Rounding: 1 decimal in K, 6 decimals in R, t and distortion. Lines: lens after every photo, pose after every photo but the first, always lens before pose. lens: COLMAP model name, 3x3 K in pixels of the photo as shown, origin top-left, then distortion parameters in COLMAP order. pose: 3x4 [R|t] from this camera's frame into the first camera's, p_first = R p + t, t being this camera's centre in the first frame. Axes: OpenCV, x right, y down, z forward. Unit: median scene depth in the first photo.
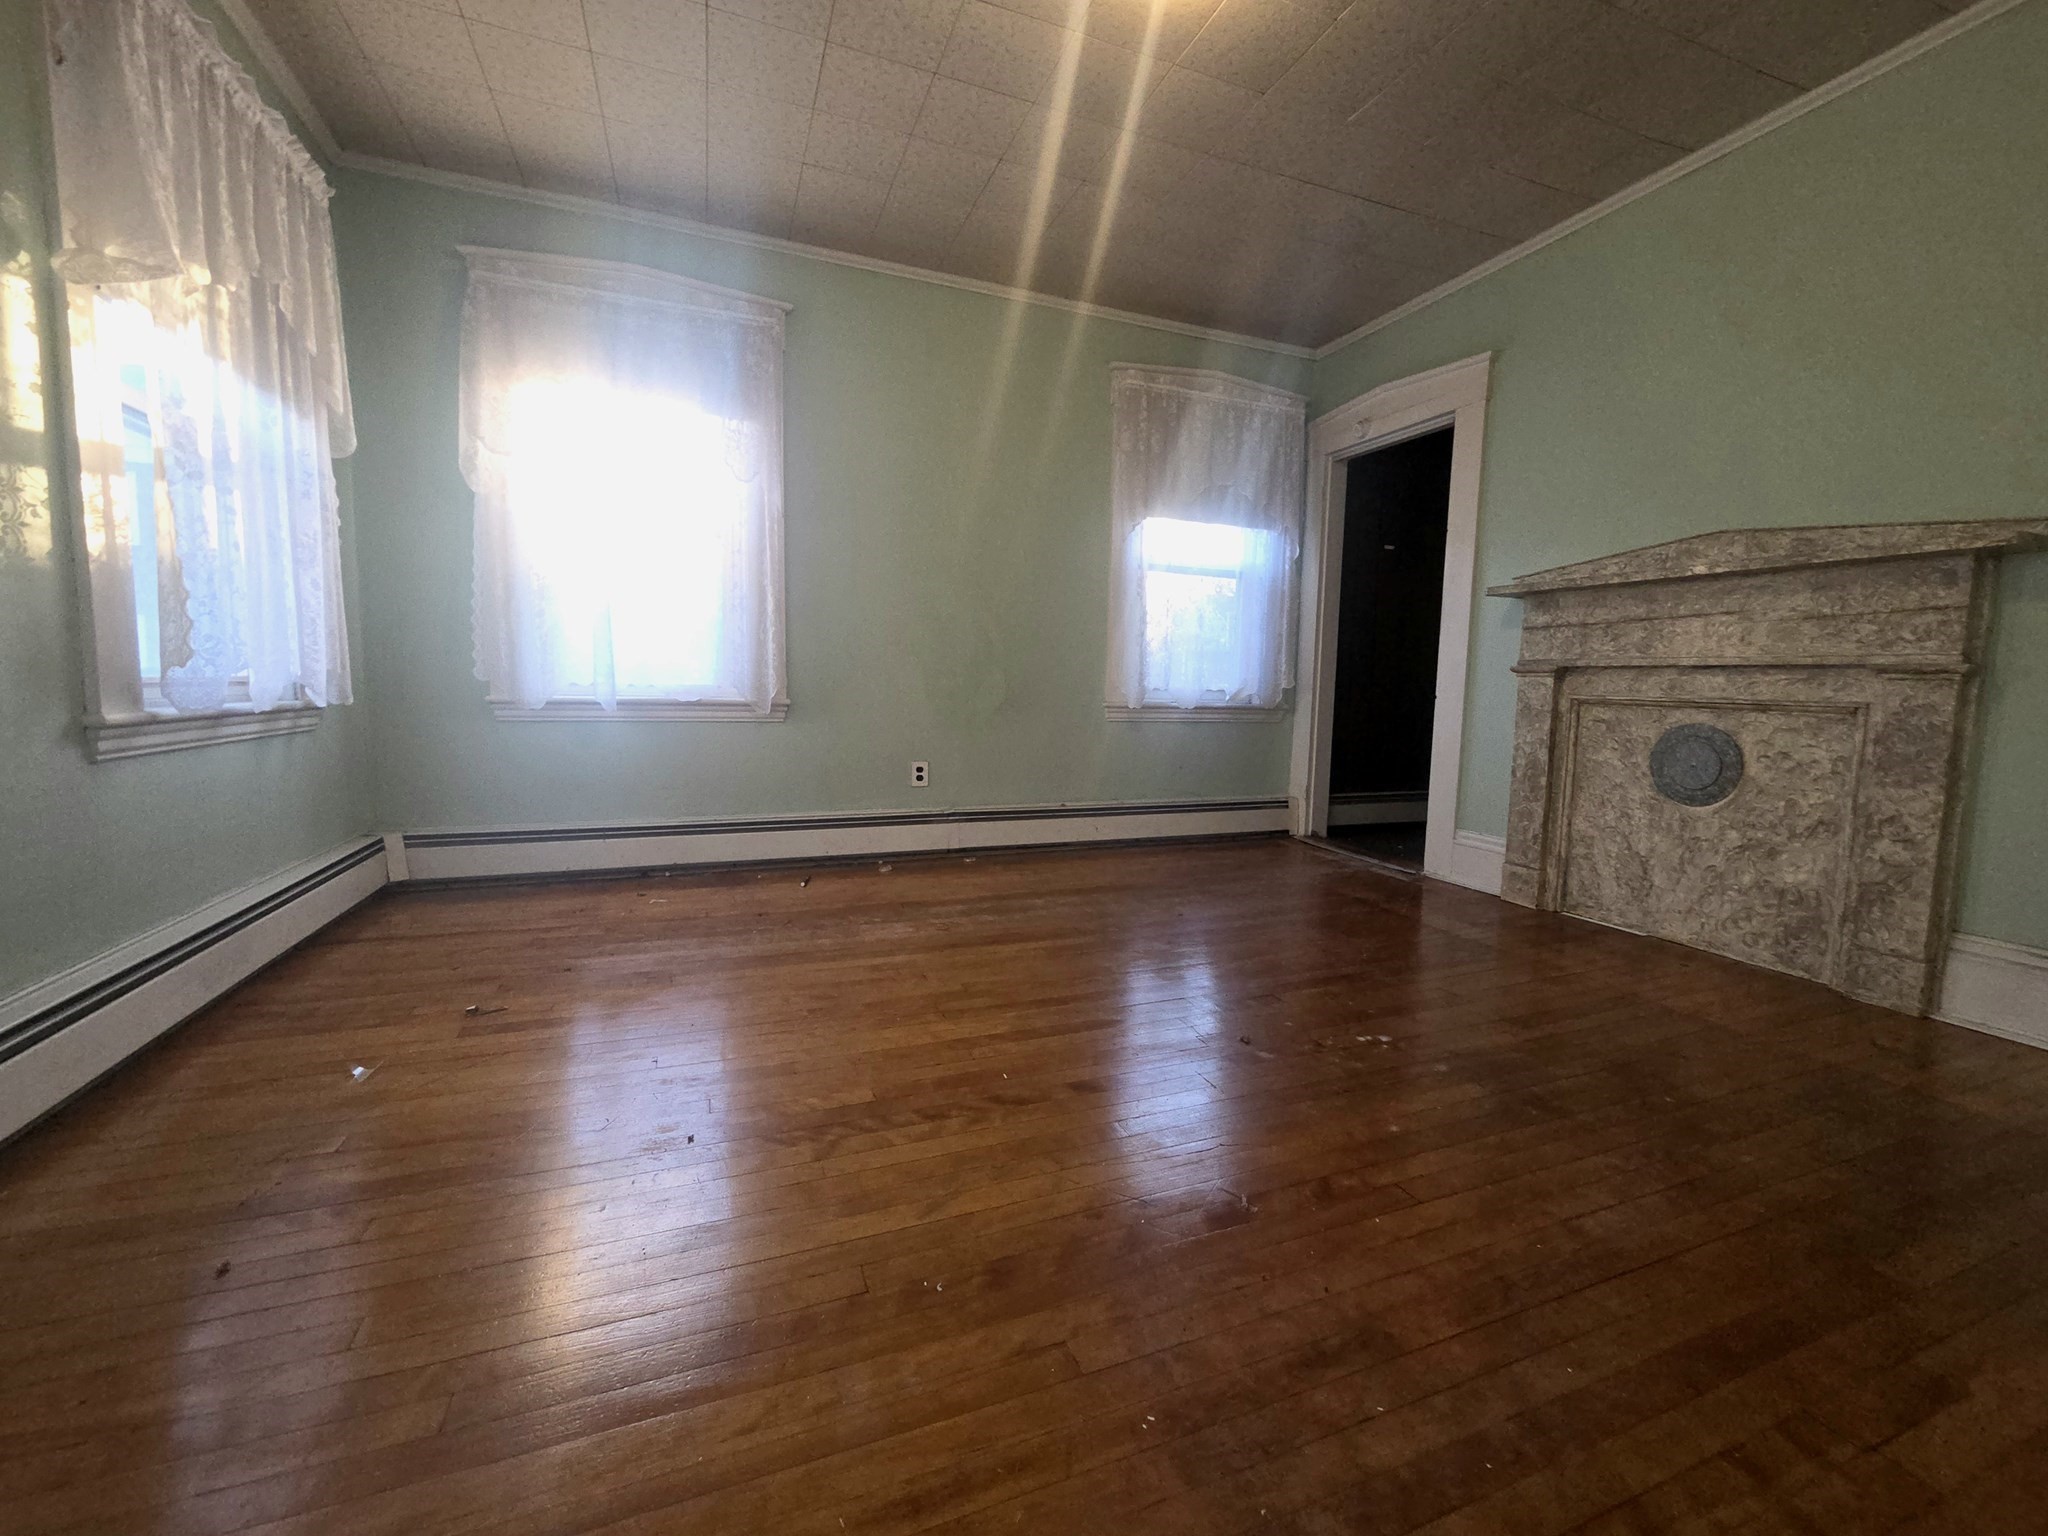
lens RADIAL K [[839.1, 0, 1035.0], [0, 839.1, 765.5], [0, 0, 1]] dist [-0.000037, 0.000574]
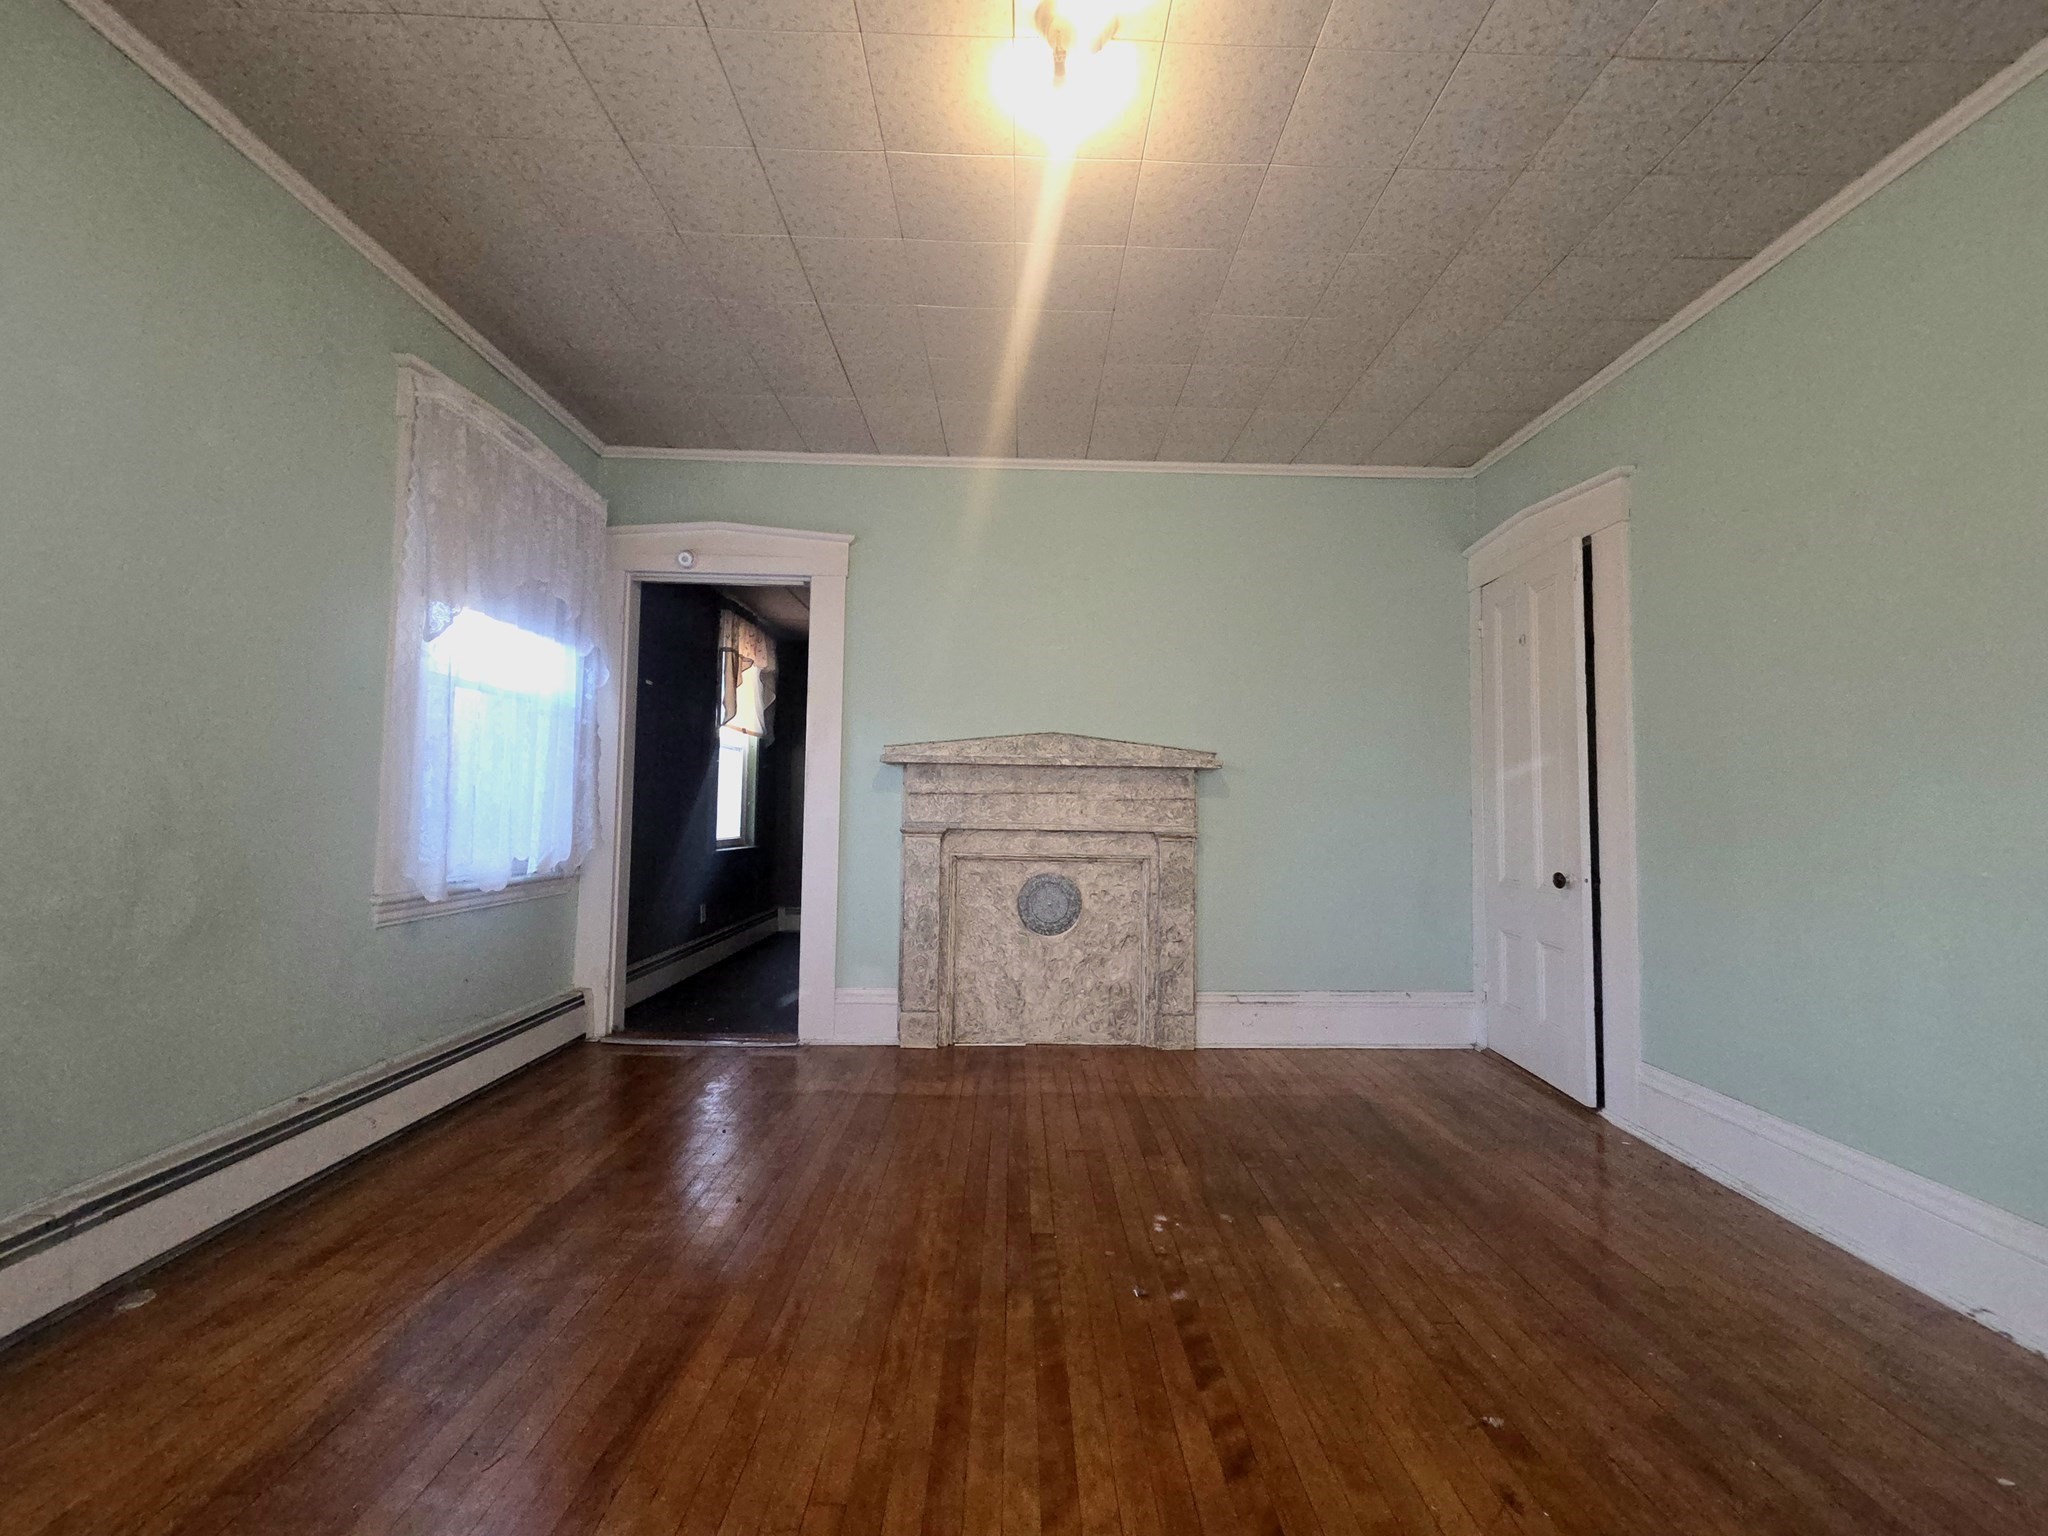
lens RADIAL K [[839.1, 0, 1035.0], [0, 839.1, 765.5], [0, 0, 1]] dist [-0.000037, 0.000574]
pose [[0.343981, 0.031949, 0.938433, -0.453993], [0.087239, 0.994011, -0.065818, -0.127815], [-0.934915, 0.104508, 0.339134, 0.527728]]
